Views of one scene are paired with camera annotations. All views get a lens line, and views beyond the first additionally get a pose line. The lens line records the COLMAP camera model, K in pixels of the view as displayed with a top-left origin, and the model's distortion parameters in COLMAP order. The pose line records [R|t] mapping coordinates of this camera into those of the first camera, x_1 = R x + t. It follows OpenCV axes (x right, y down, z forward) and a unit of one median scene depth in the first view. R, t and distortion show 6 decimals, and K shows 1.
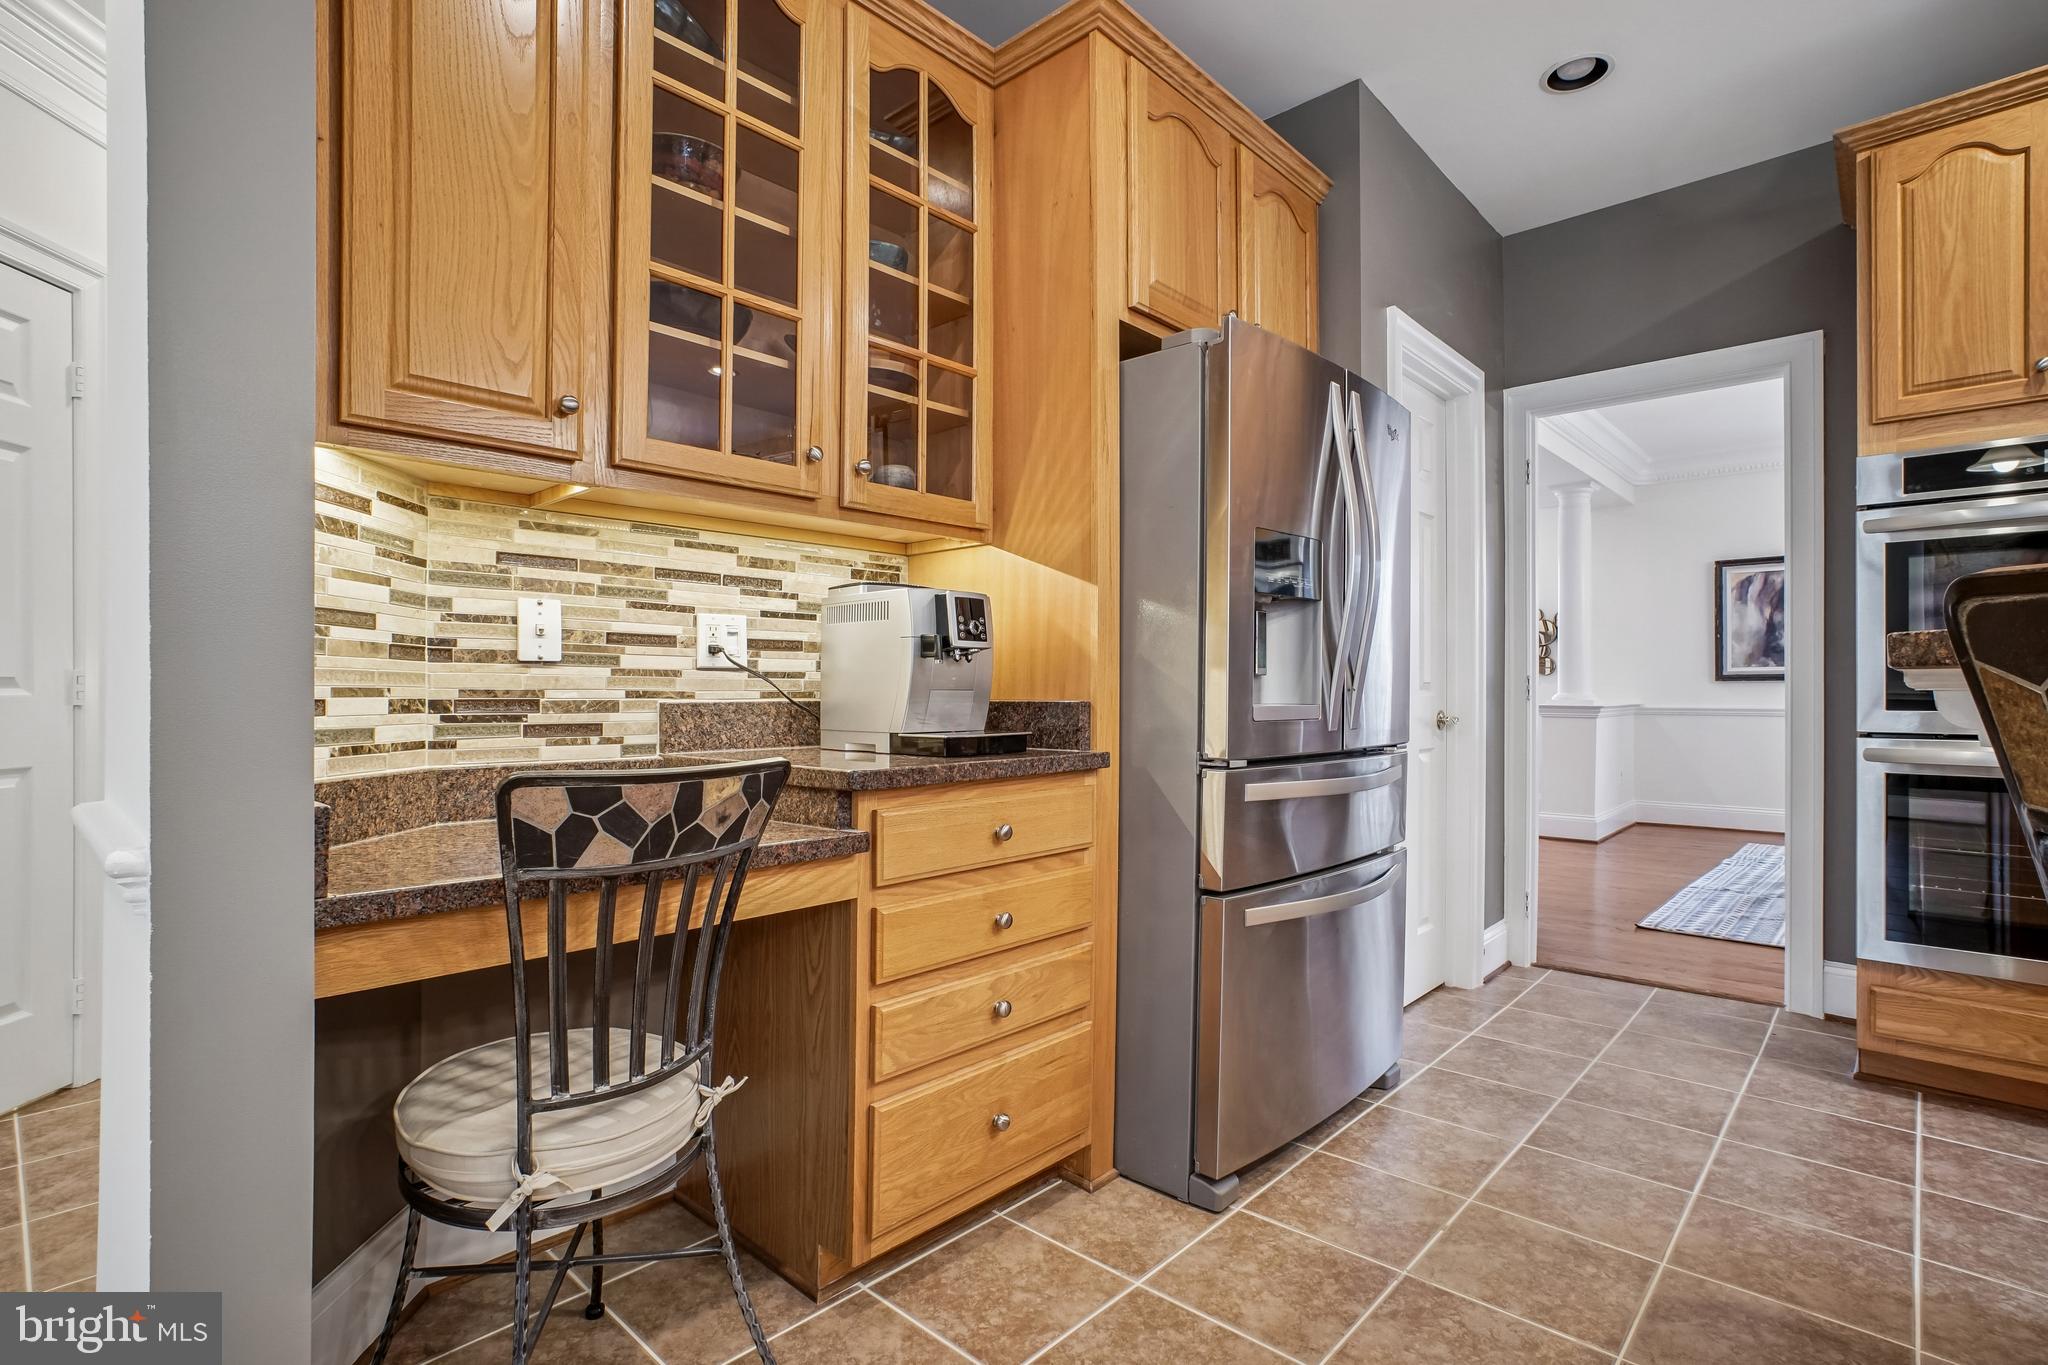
lens RADIAL K [[1007.1, 0, 983.7], [0, 1007.1, 688.7], [0, 0, 1]] dist [-0.047930, 0.021543]
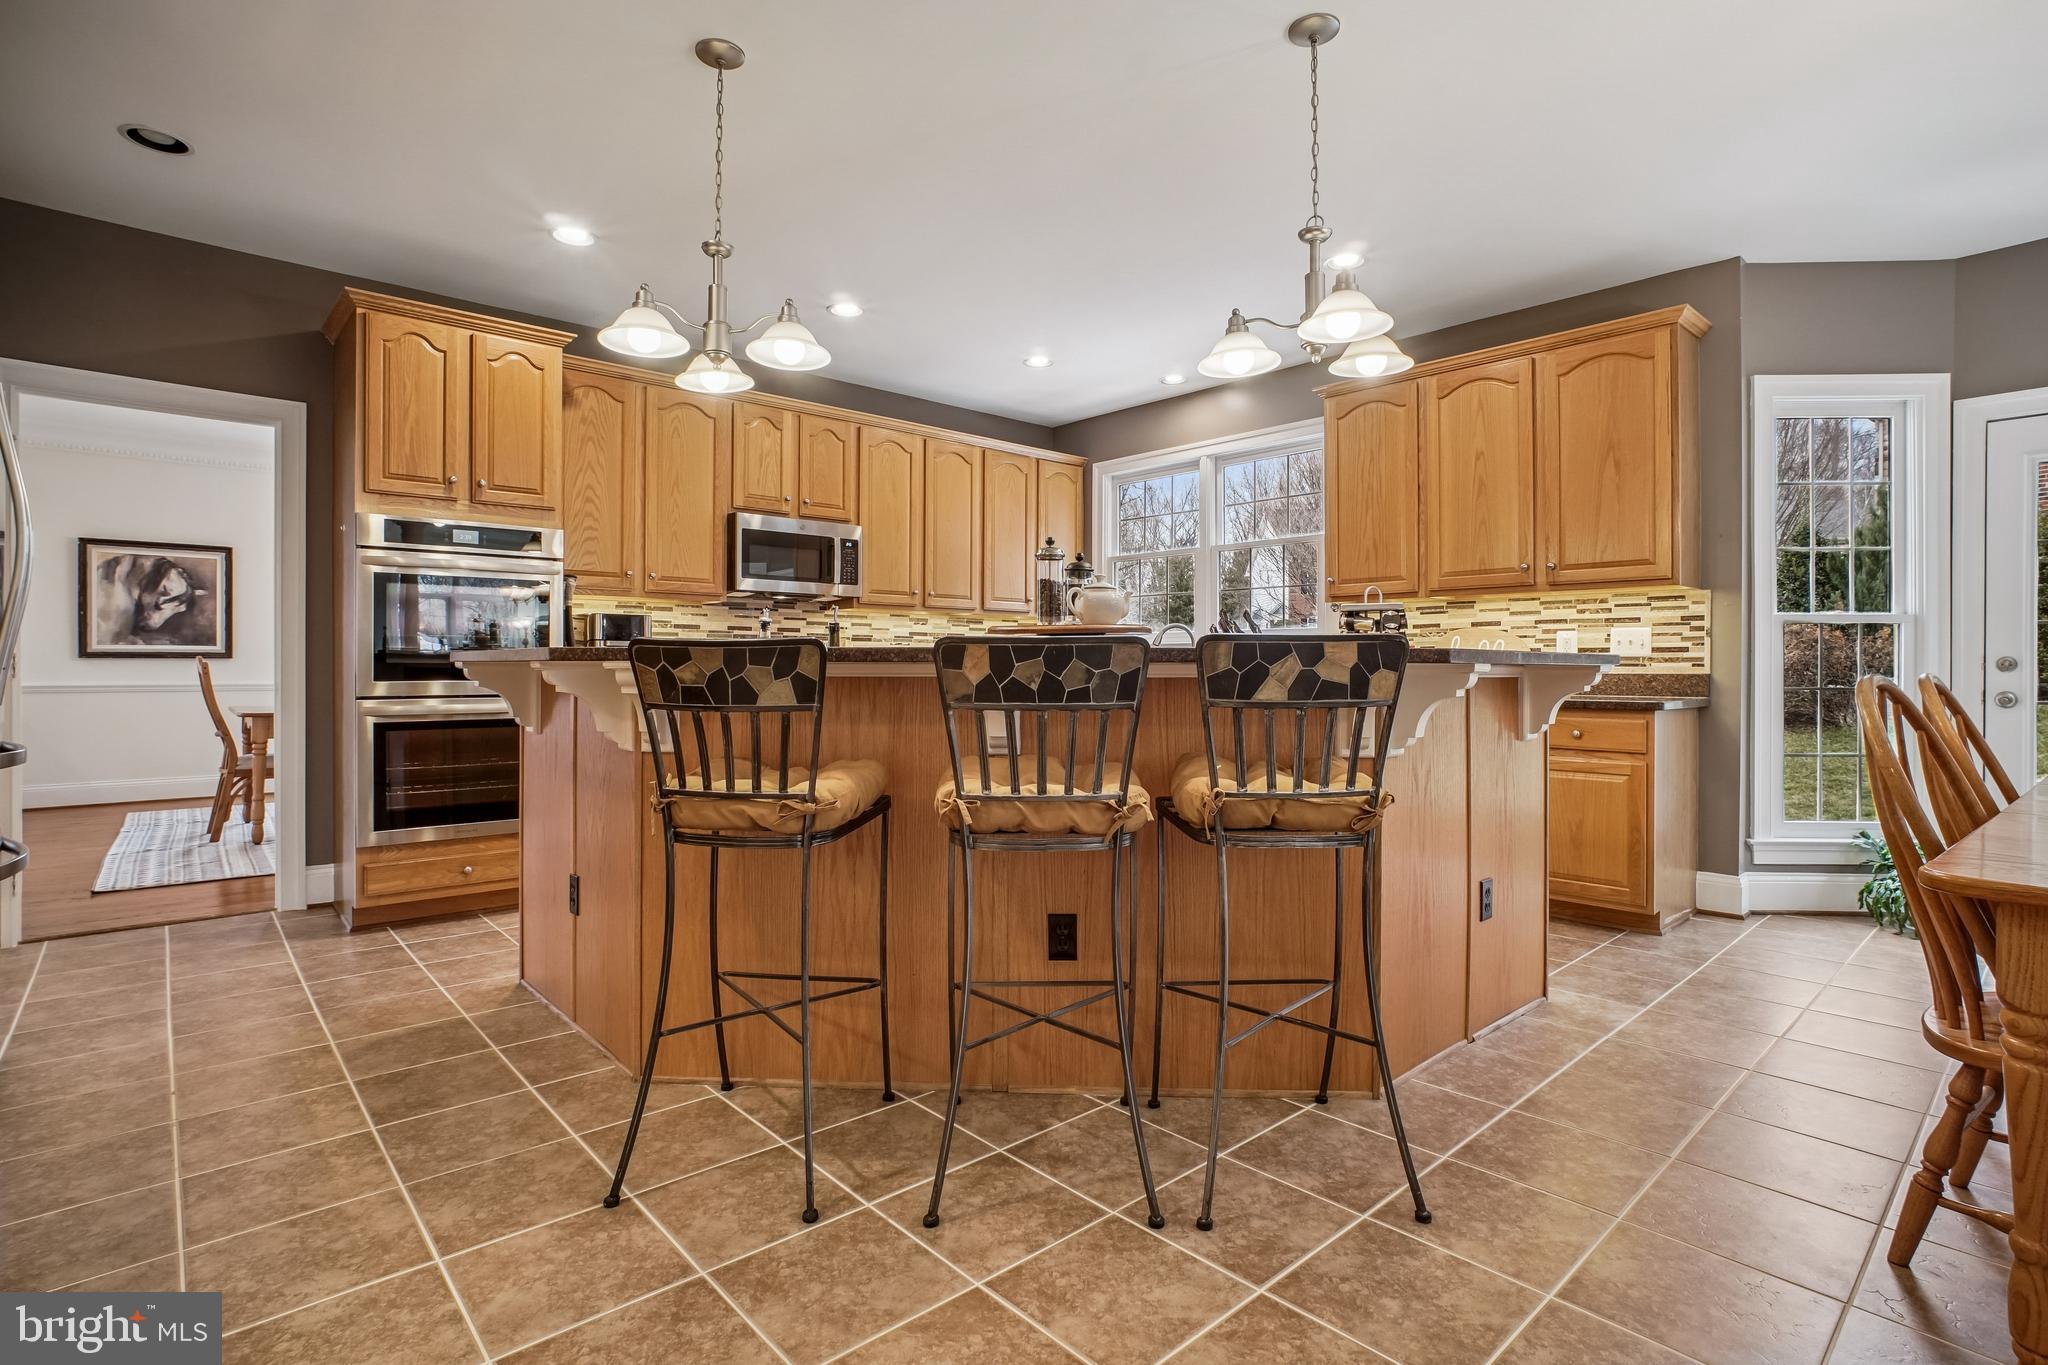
lens RADIAL K [[1000.2, 0, 1026.2], [0, 1000.2, 675.7], [0, 0, 1]] dist [-0.029691, 0.000858]
pose [[0.093564, -0.006452, 0.995592, -0.486495], [-0.004069, 0.999968, 0.006863, -0.001628], [-0.995605, -0.004693, 0.093535, -0.147131]]
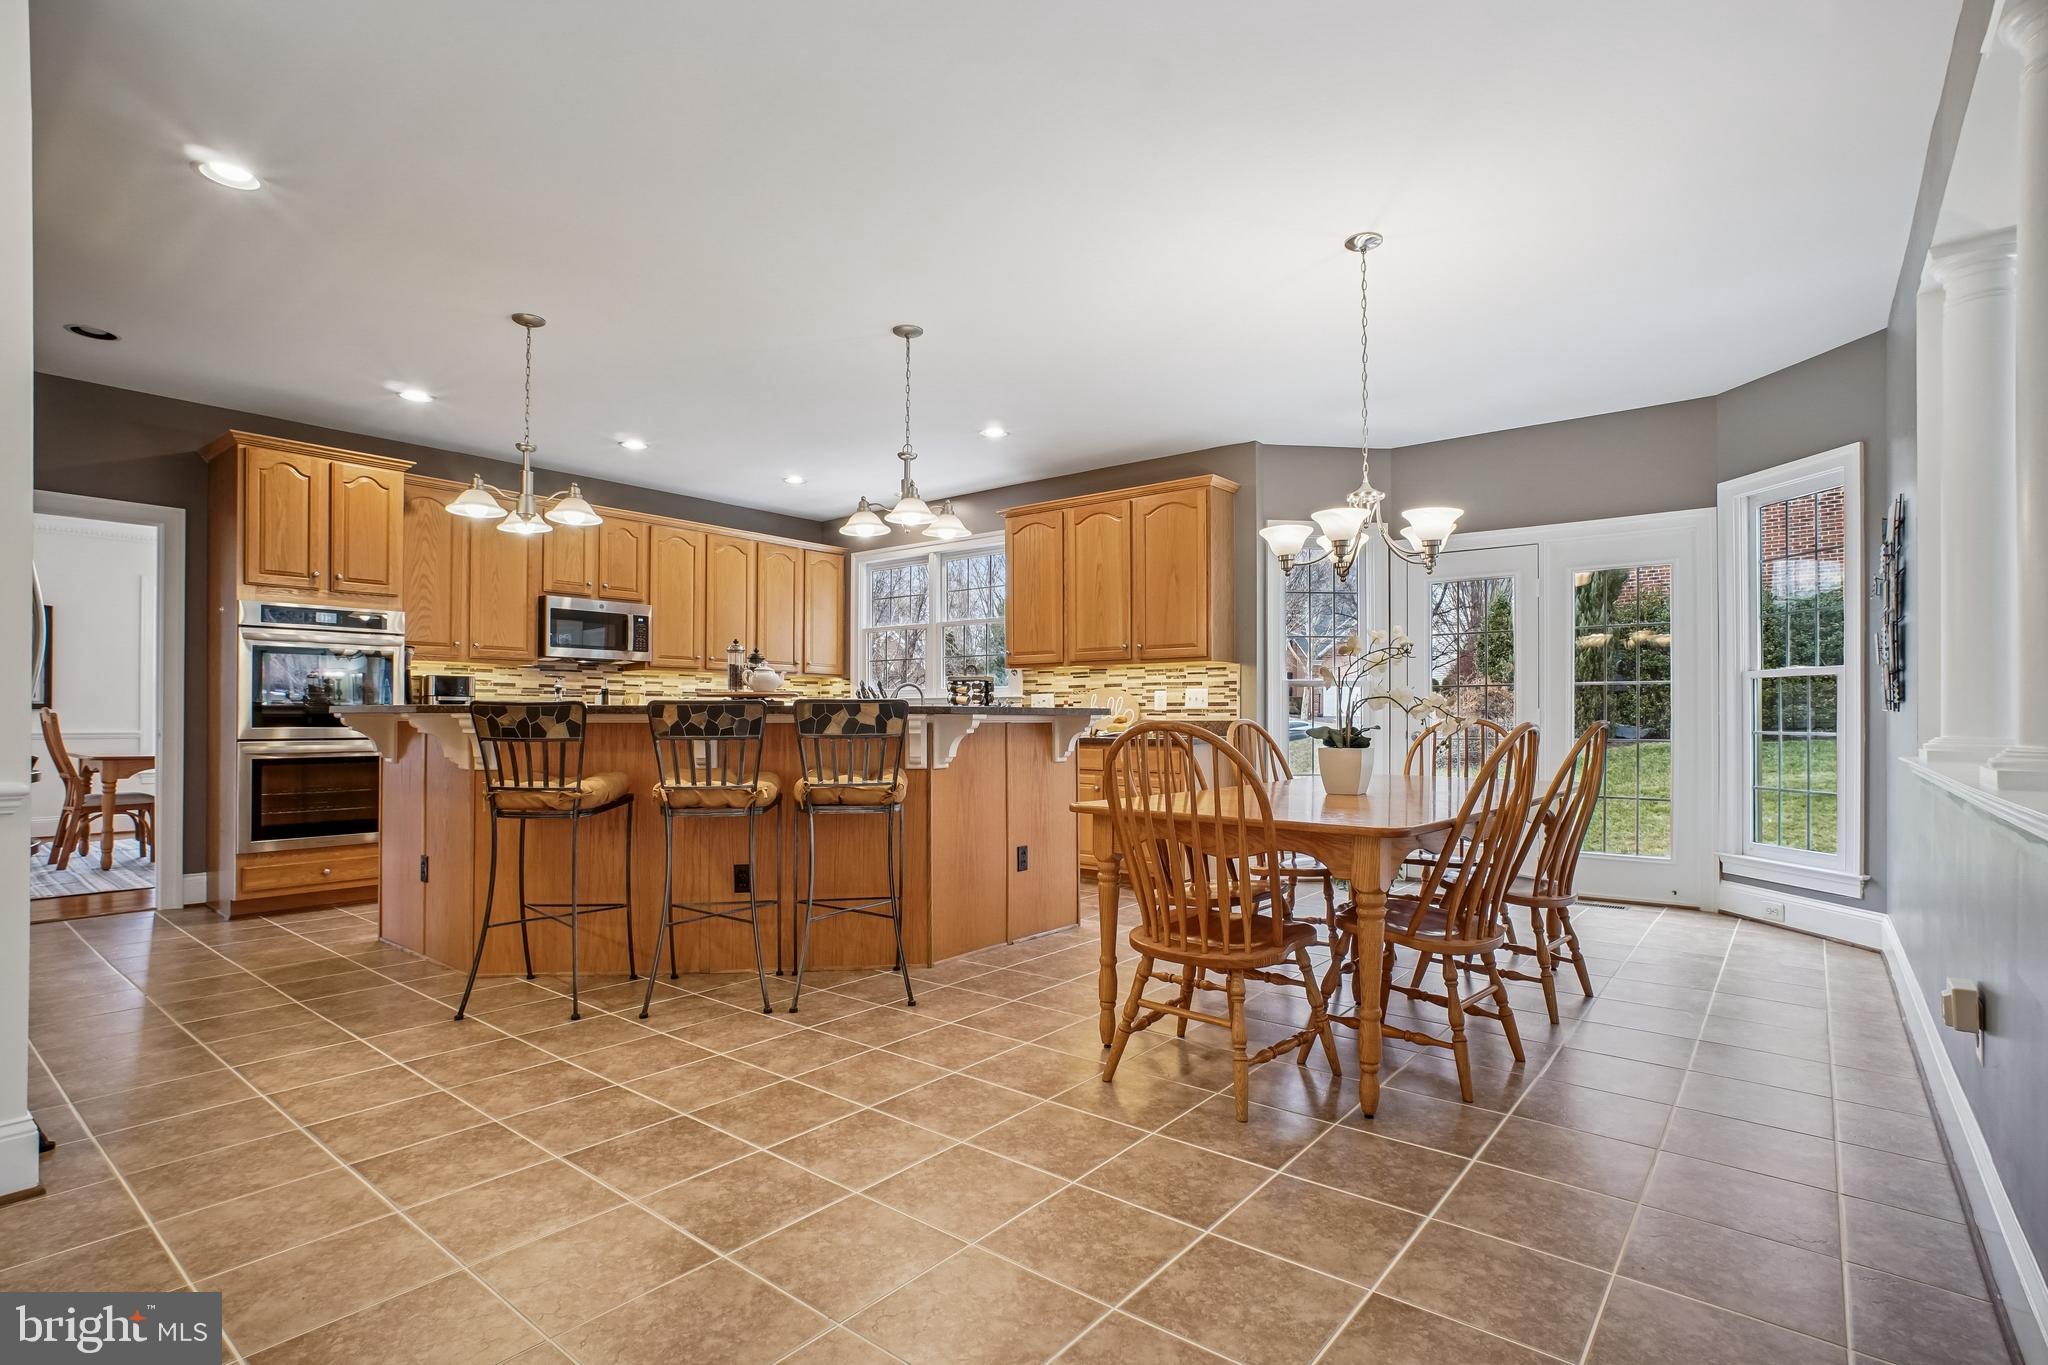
lens RADIAL K [[993.6, 0, 1031.1], [0, 993.6, 712.3], [0, 0, 1]] dist [-0.039388, 0.012144]
pose [[-0.070476, 0.006349, 0.997493, -1.116670], [-0.002406, 0.999976, -0.006535, -0.001275], [-0.997511, -0.002861, -0.070459, -0.428210]]
